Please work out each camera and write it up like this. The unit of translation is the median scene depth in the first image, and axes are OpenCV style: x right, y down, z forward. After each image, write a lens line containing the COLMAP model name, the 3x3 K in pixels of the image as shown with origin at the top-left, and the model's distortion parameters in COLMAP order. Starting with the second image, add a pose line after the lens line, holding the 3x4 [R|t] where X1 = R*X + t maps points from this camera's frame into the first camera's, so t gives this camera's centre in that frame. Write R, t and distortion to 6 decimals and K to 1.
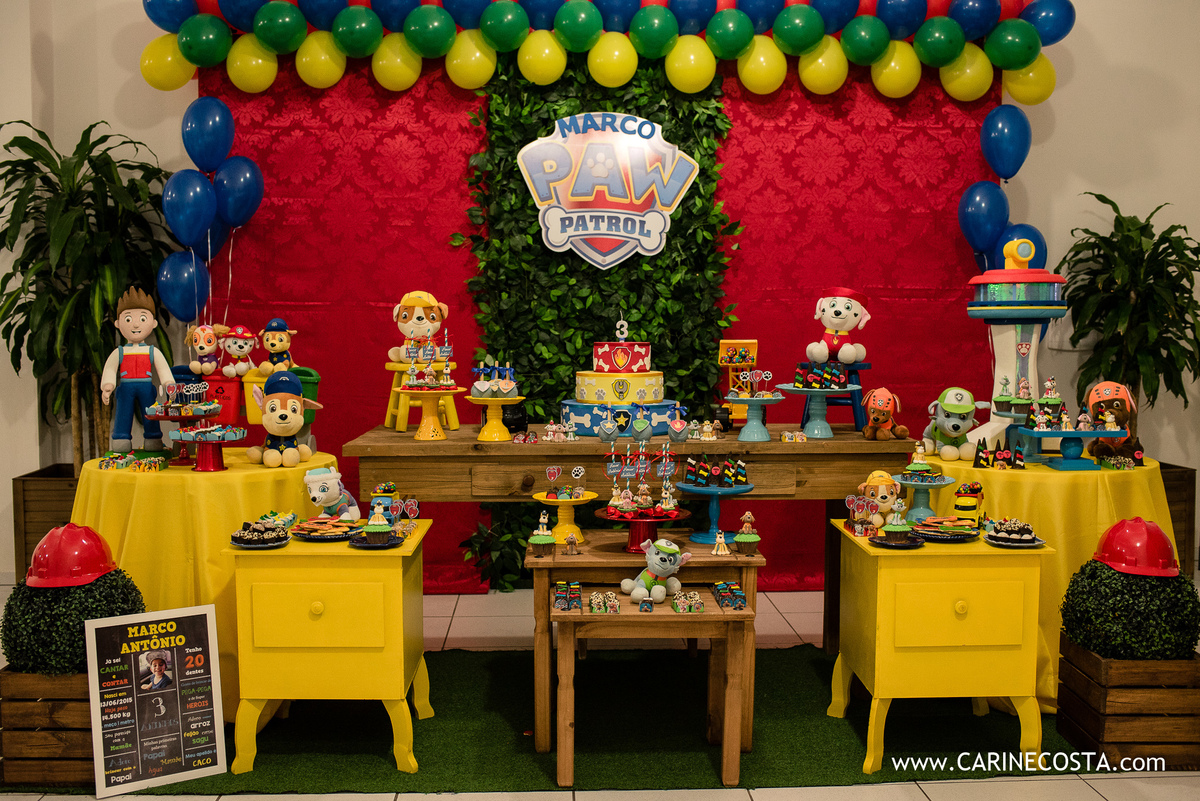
lens RADIAL K [[1223.3, 0, 600.8], [0, 1223.3, 405.9], [0, 0, 1]] dist [-0.004753, 0.000000]
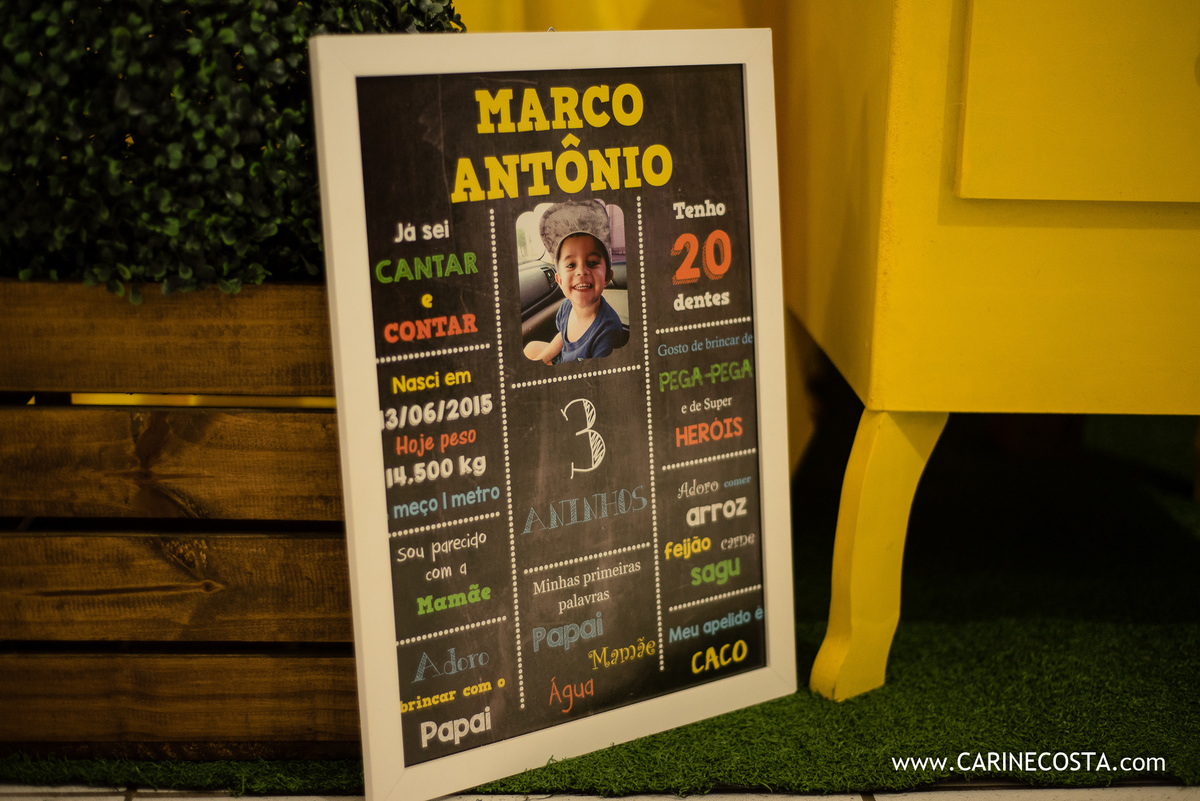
lens RADIAL K [[1817.1, 0, 598.7], [0, 1817.1, 397.7], [0, 0, 1]] dist [-0.058514, 0.000000]
pose [[0.997471, 0.010622, 0.070273, -0.387071], [-0.022612, 0.984819, 0.172106, 0.179211], [-0.067378, -0.173260, 0.982569, 0.658500]]
